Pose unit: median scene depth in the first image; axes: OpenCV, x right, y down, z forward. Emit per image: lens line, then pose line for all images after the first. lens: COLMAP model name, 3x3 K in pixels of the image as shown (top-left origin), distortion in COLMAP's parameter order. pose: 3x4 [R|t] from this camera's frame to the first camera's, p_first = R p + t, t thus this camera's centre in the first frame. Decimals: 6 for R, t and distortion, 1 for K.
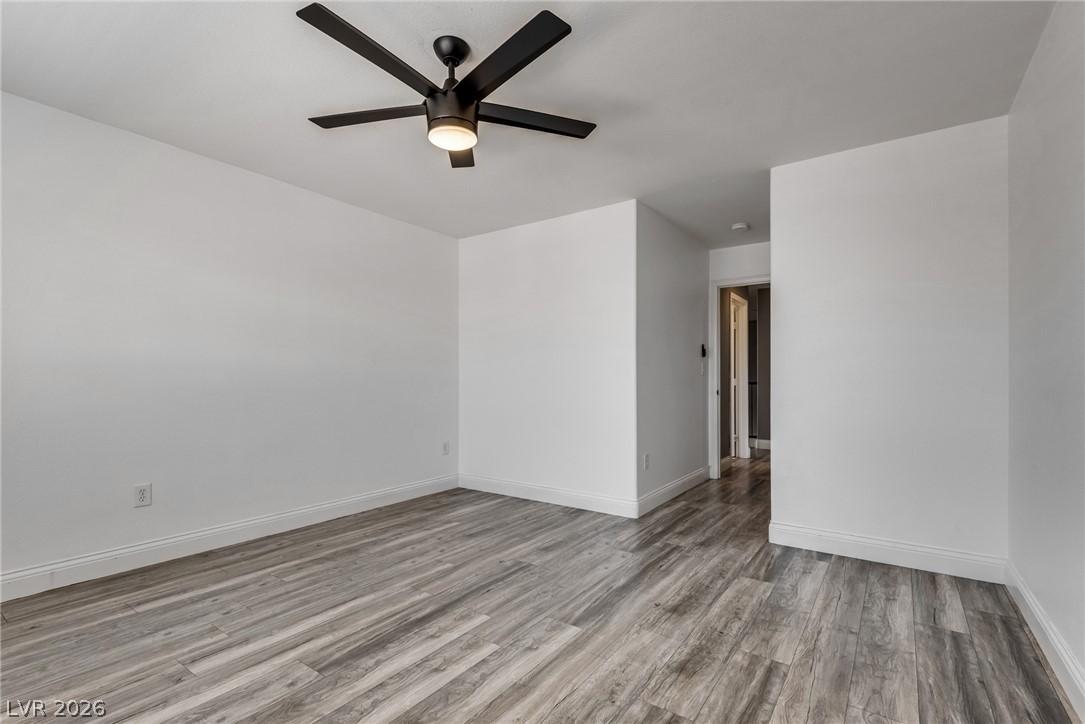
lens RADIAL K [[502.7, 0, 540.3], [0, 502.7, 370.0], [0, 0, 1]] dist [0.020678, -0.007927]
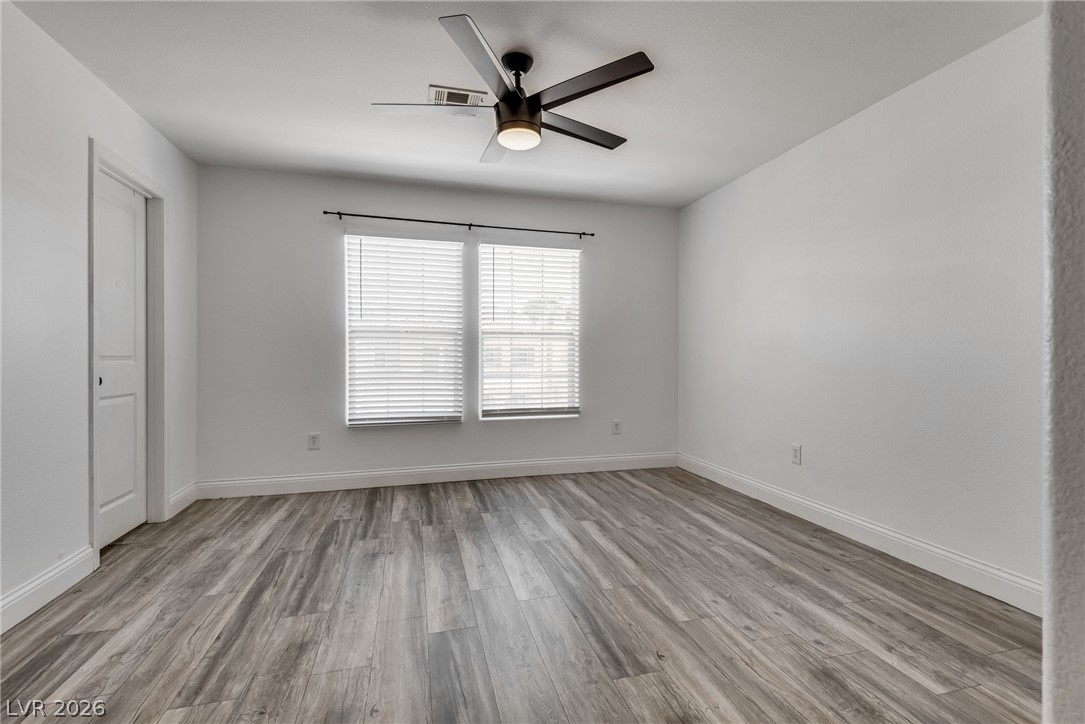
lens RADIAL K [[502.7, 0, 547.1], [0, 502.7, 365.7], [0, 0, 1]] dist [0.020678, -0.007927]
pose [[-0.627010, 0.015369, -0.778859, 0.601191], [0.013556, 0.999869, 0.008818, 0.032195], [0.778893, -0.005029, -0.627137, 1.618734]]
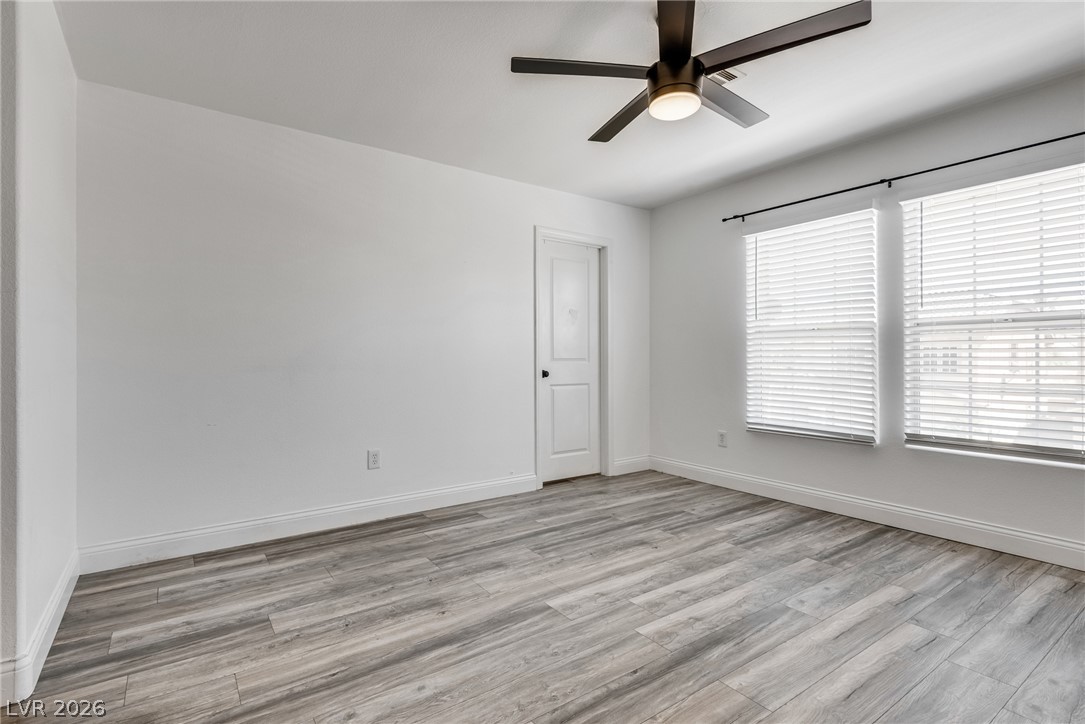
lens RADIAL K [[502.7, 0, 550.1], [0, 502.7, 363.5], [0, 0, 1]] dist [0.020678, -0.007927]
pose [[-0.951738, -0.003128, 0.306895, -0.220125], [-0.005572, 0.999959, -0.007088, 0.039842], [-0.306860, -0.008456, -0.951717, 1.838090]]
